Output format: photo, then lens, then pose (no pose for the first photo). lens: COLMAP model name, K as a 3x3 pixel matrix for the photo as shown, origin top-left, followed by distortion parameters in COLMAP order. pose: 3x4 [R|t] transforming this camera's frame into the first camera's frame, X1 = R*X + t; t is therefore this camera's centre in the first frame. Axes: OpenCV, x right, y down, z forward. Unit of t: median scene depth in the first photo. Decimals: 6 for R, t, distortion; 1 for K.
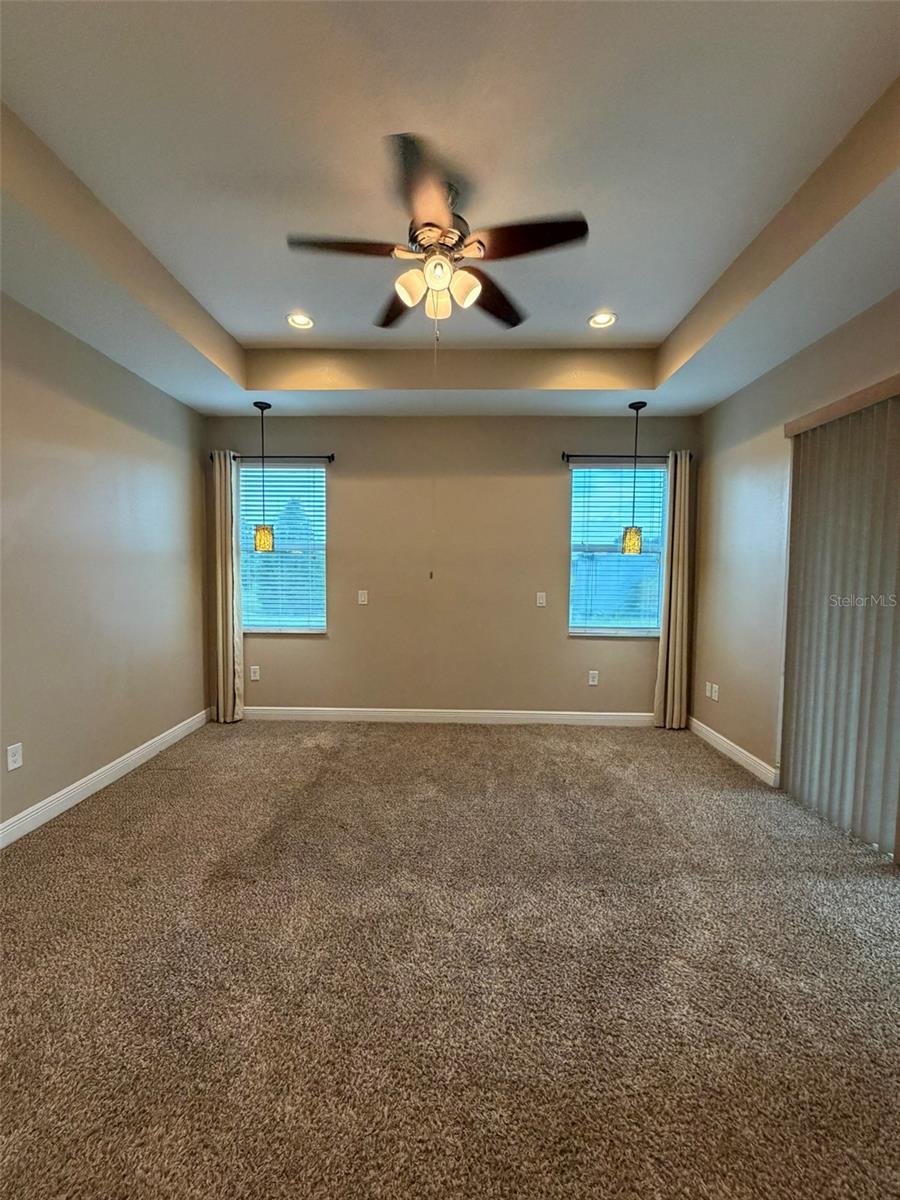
lens RADIAL K [[478.9, 0, 448.4], [0, 478.9, 594.1], [0, 0, 1]] dist [-0.001679, 0.000748]
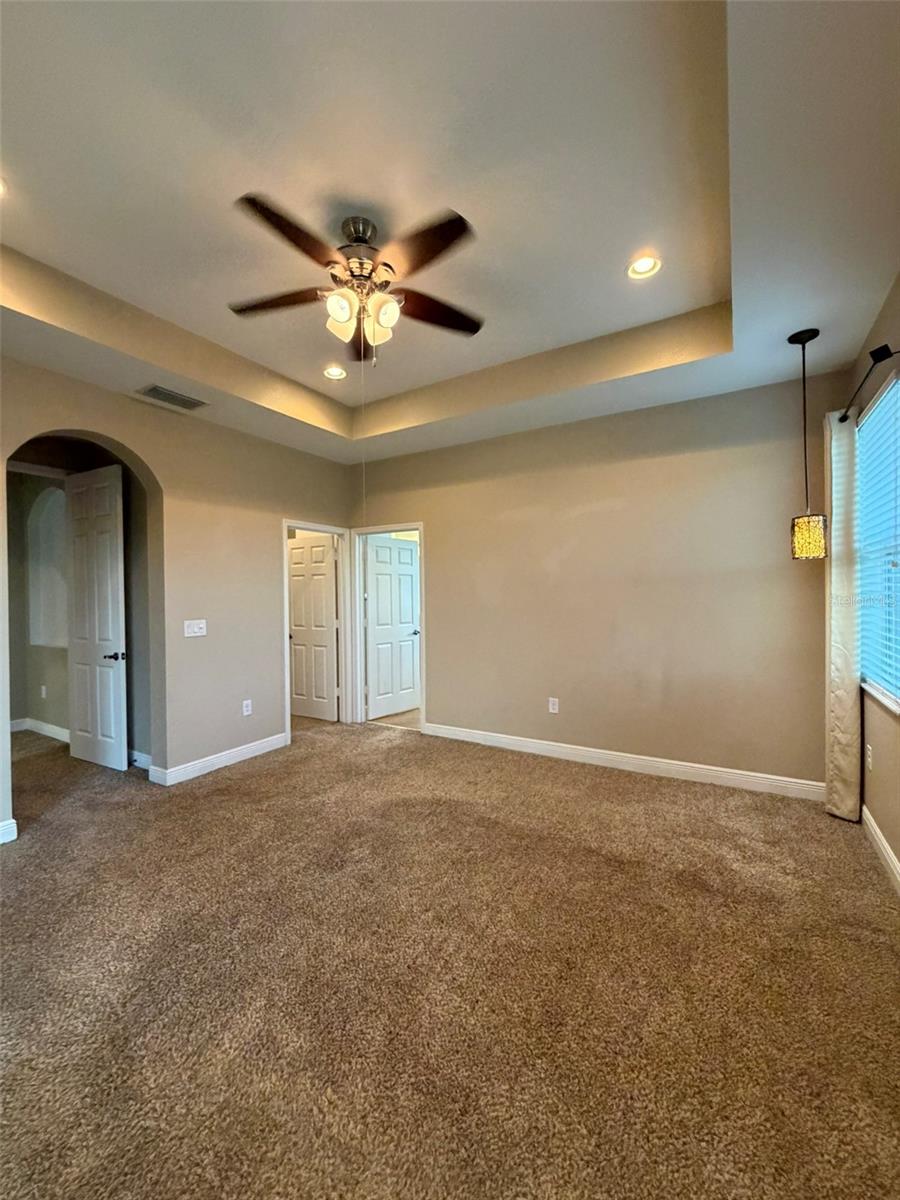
lens RADIAL K [[478.9, 0, 448.4], [0, 478.9, 594.1], [0, 0, 1]] dist [-0.001679, 0.000748]
pose [[-0.496084, 0.001356, -0.868274, 0.448928], [-0.036349, 0.999090, 0.022328, -0.041343], [0.867514, 0.042637, -0.495583, 0.974872]]
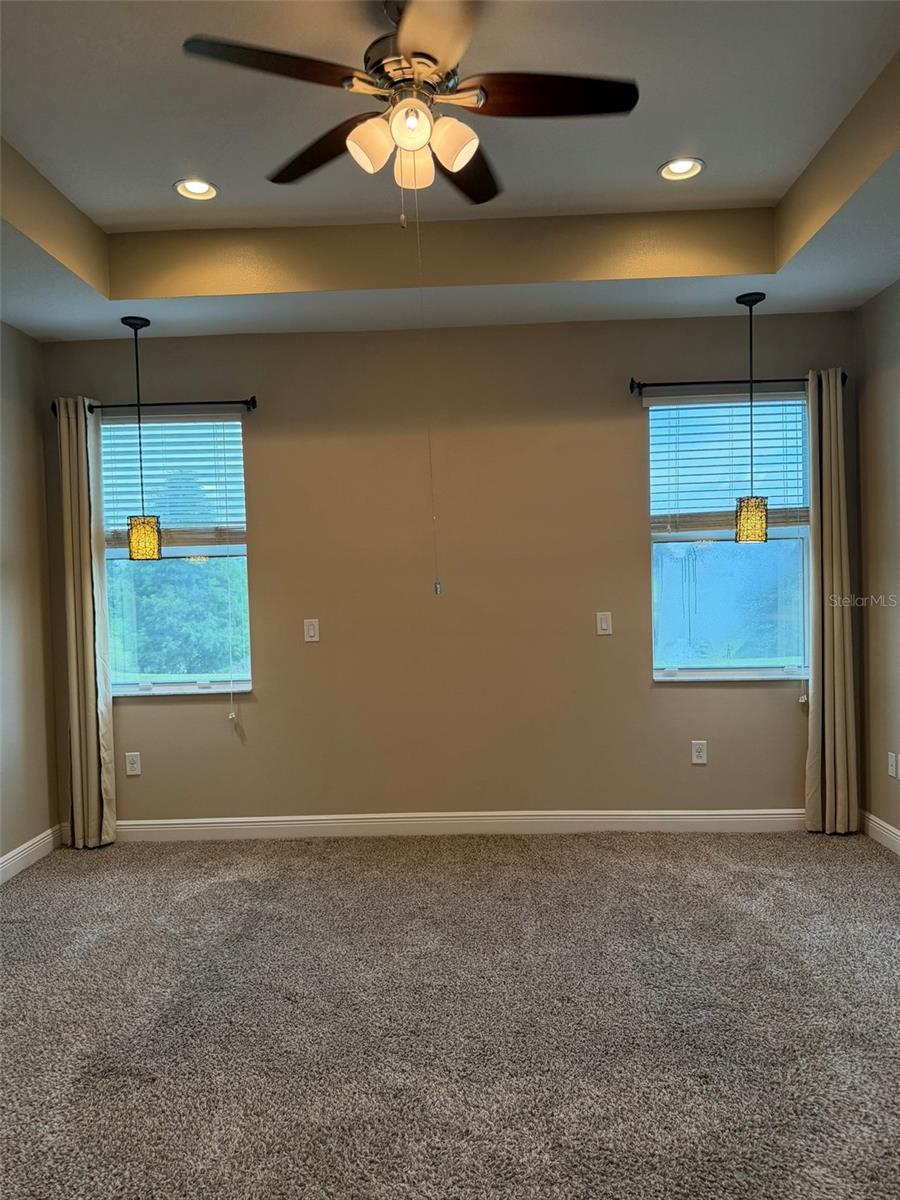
lens RADIAL K [[846.7, 0, 450.0], [0, 846.7, 600.0], [0, 0, 1]] dist [0.058689, -0.086461]
pose [[0.999327, -0.035400, -0.009629, 0.010879], [0.035084, 0.998896, -0.031225, 0.009505], [0.010723, 0.030866, 0.999466, -0.081205]]
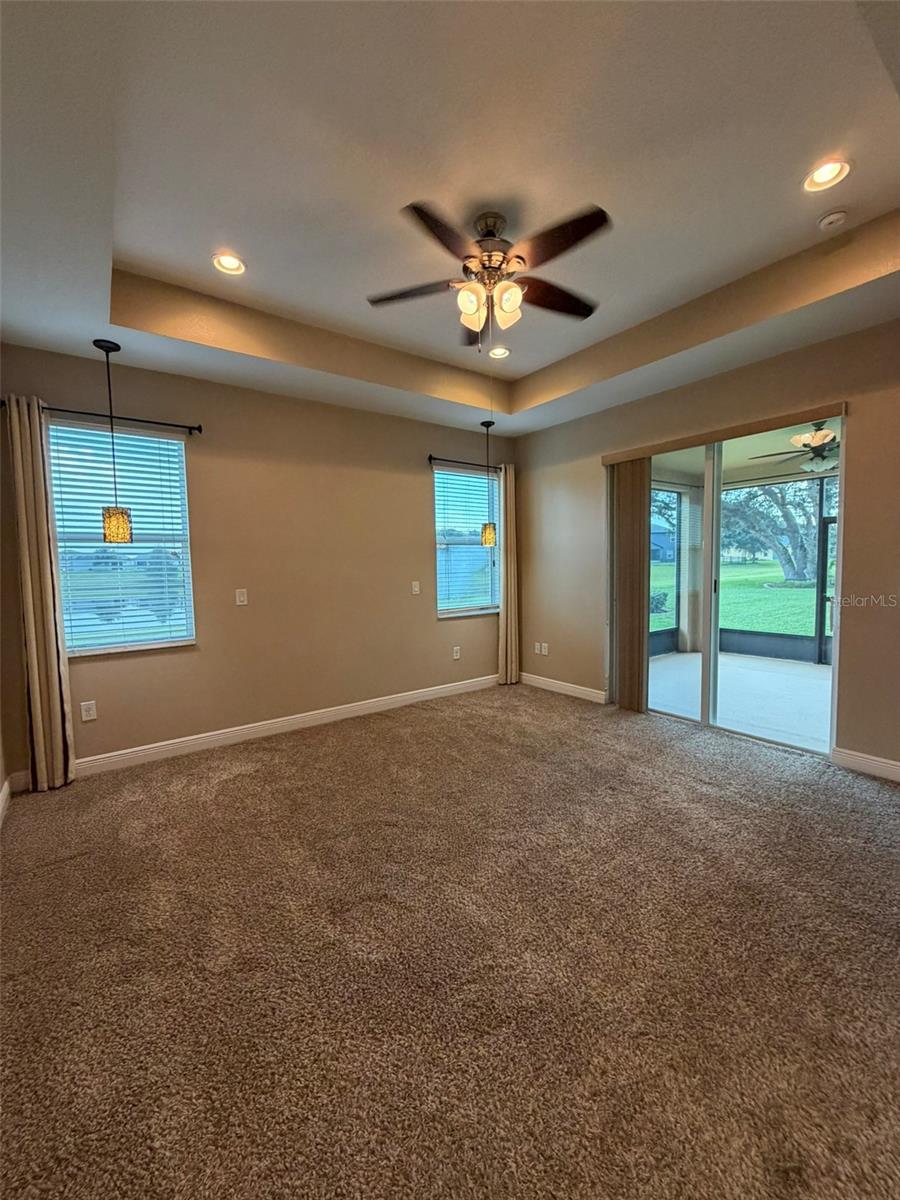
lens RADIAL K [[478.9, 0, 448.4], [0, 478.9, 594.1], [0, 0, 1]] dist [-0.001679, 0.000748]
pose [[0.791344, -0.062933, 0.608123, -0.472292], [0.058458, 0.997919, 0.027202, -0.000169], [-0.608570, 0.014023, 0.793376, 0.102531]]
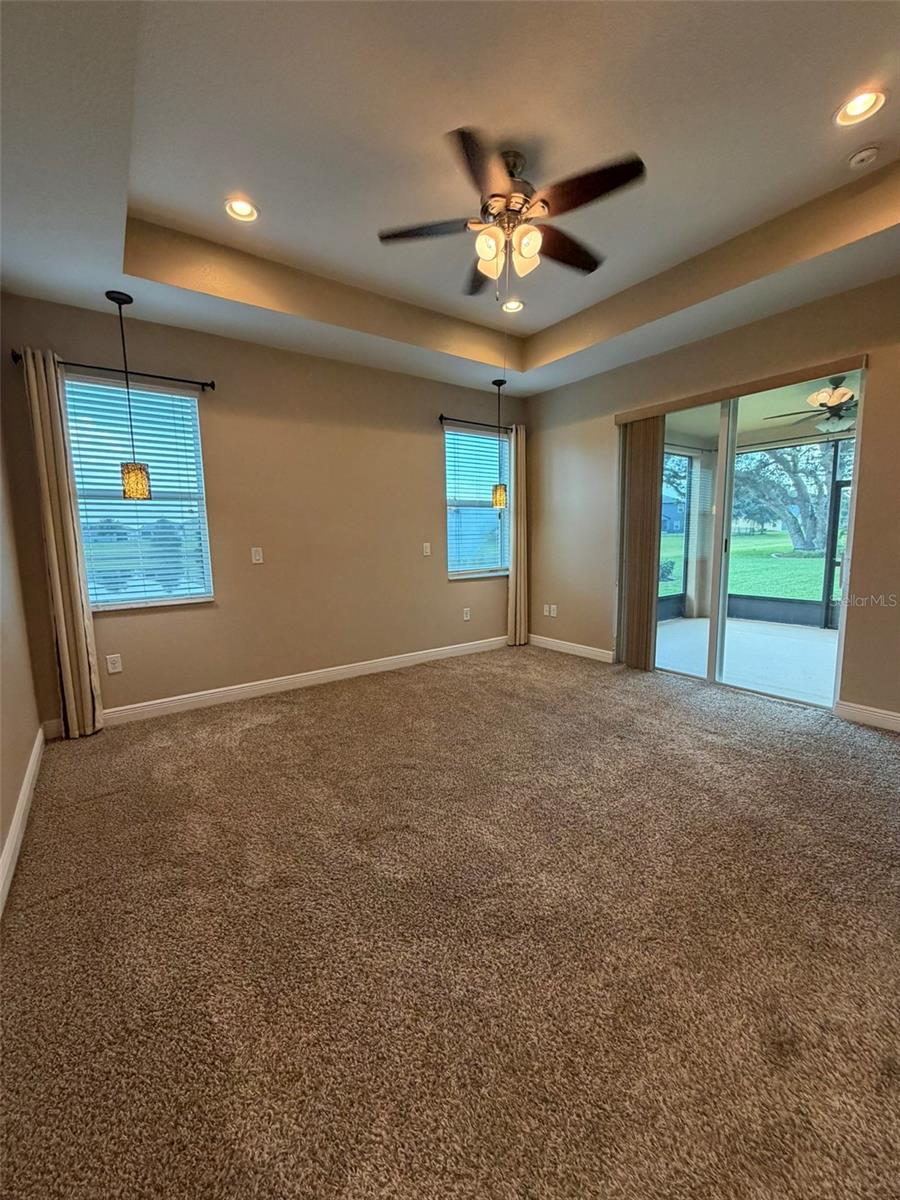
lens RADIAL K [[478.9, 0, 448.4], [0, 478.9, 594.1], [0, 0, 1]] dist [-0.001679, 0.000748]
pose [[0.796909, -0.097568, 0.596168, -0.497099], [0.057610, 0.994648, 0.085773, 0.025560], [-0.601345, -0.034008, 0.798265, 0.100480]]
